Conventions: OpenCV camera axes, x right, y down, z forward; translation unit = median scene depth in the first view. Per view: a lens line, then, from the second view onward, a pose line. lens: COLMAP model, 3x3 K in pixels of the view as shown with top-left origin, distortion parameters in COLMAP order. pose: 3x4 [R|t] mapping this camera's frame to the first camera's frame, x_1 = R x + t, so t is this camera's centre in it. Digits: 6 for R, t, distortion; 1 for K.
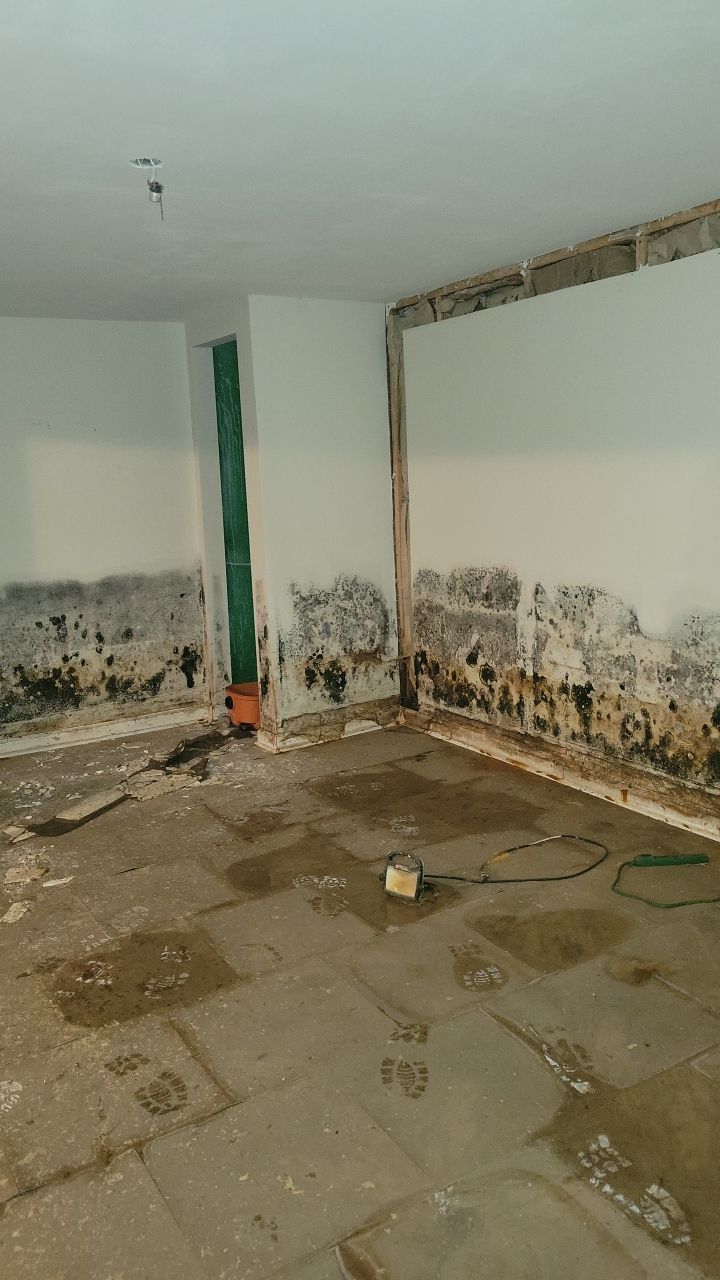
lens RADIAL K [[948.6, 0, 358.9], [0, 948.6, 637.9], [0, 0, 1]] dist [0.054112, -0.041049]
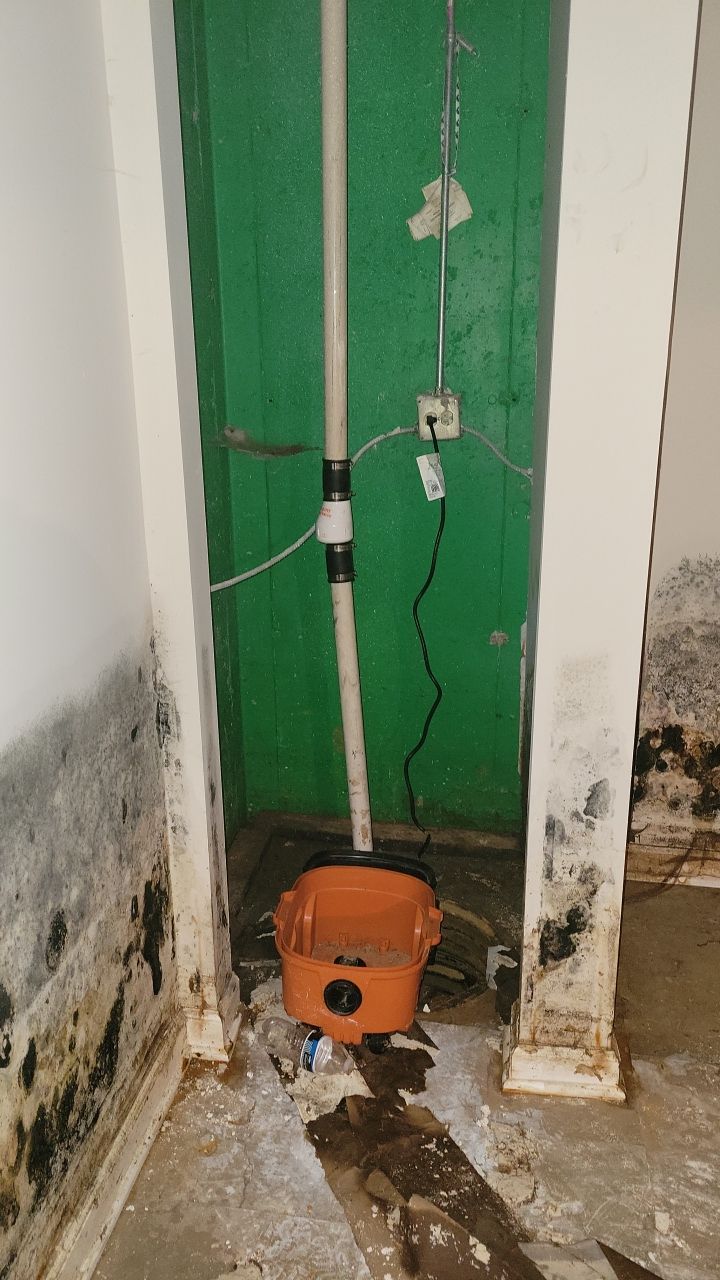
lens RADIAL K [[948.6, 0, 355.1], [0, 948.6, 648.9], [0, 0, 1]] dist [0.054112, -0.041049]
pose [[0.659646, -0.196776, 0.725359, -0.442086], [0.113426, 0.980128, 0.162740, -0.140681], [-0.742968, -0.025076, 0.668857, 0.922753]]
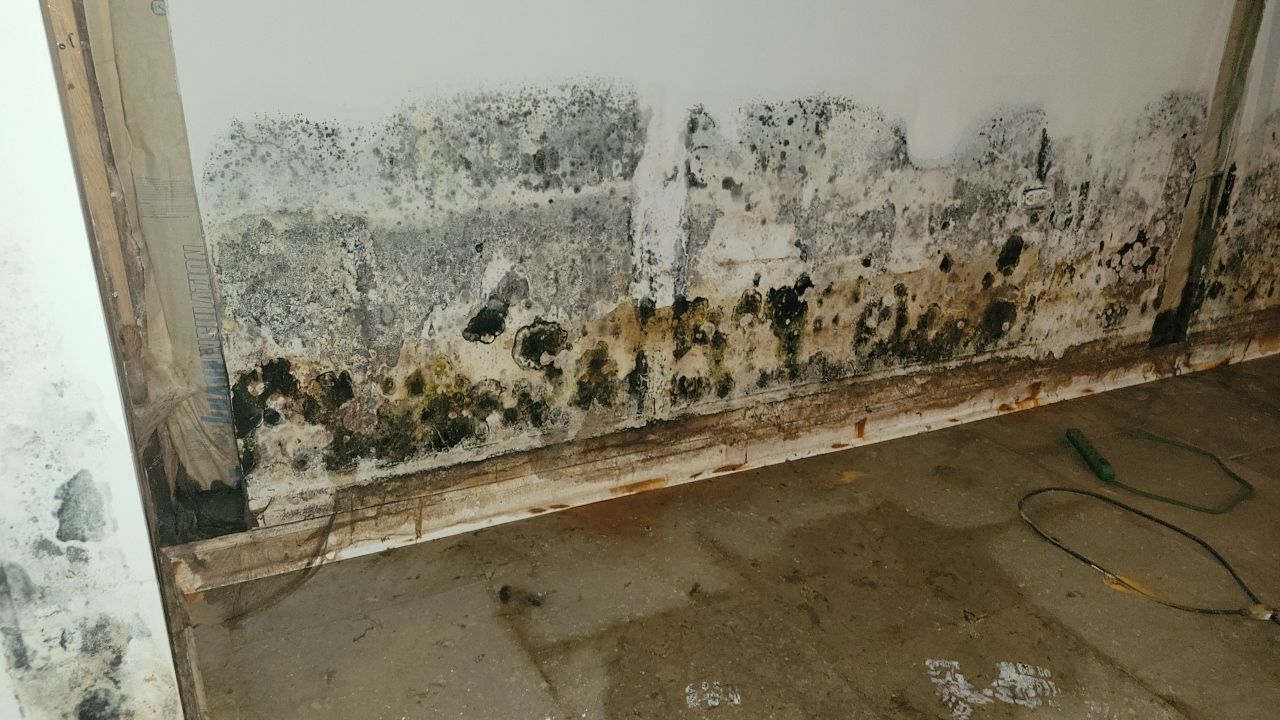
lens RADIAL K [[948.6, 0, 637.8], [0, 948.6, 360.8], [0, 0, 1]] dist [0.054112, -0.041049]
pose [[0.102545, -0.324565, 0.940288, -0.290246], [0.149747, 0.939536, 0.307975, -0.086760], [-0.983392, 0.109224, 0.144947, 0.945539]]
